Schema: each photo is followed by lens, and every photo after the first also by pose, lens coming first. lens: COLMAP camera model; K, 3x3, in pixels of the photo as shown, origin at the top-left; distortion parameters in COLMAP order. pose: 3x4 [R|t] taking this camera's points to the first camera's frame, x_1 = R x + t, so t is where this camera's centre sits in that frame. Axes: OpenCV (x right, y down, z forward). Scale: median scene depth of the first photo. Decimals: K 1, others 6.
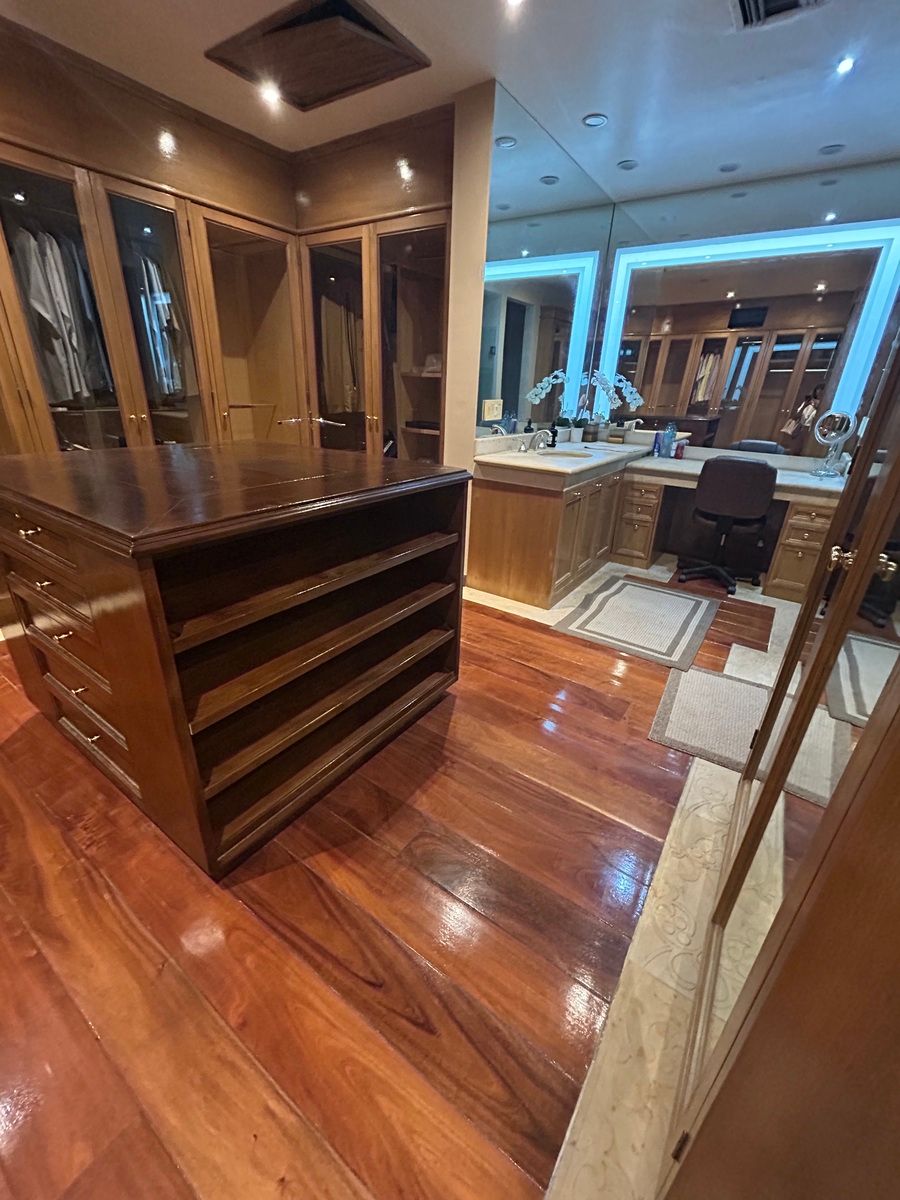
lens RADIAL K [[486.6, 0, 453.2], [0, 486.6, 596.5], [0, 0, 1]] dist [0.008548, 0.000134]
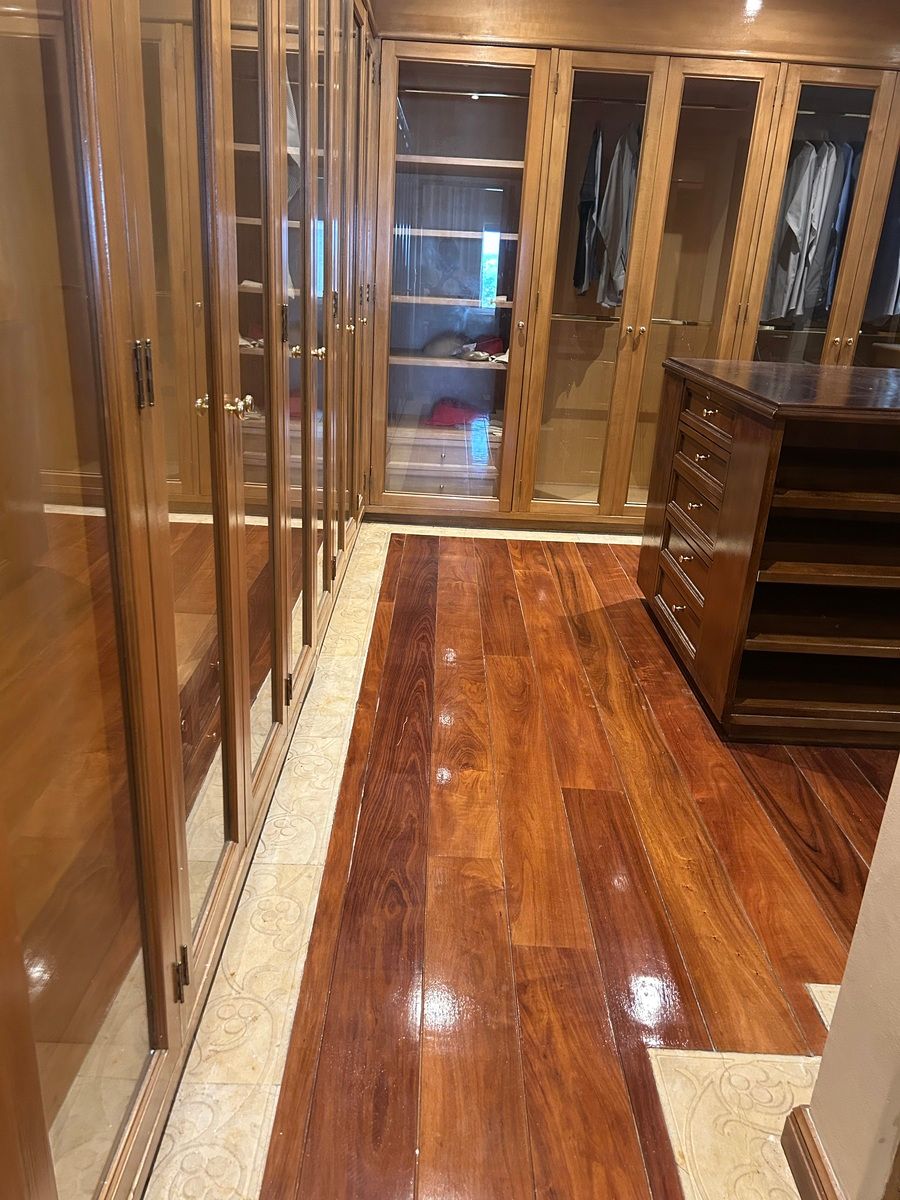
lens RADIAL K [[895.7, 0, 450.0], [0, 895.7, 603.7], [0, 0, 1]] dist [-0.000951, -0.001520]
pose [[0.563878, 0.279643, -0.777072, 0.322938], [-0.359685, 0.930156, 0.073730, 0.199362], [0.743417, 0.237926, 0.625078, -0.382527]]
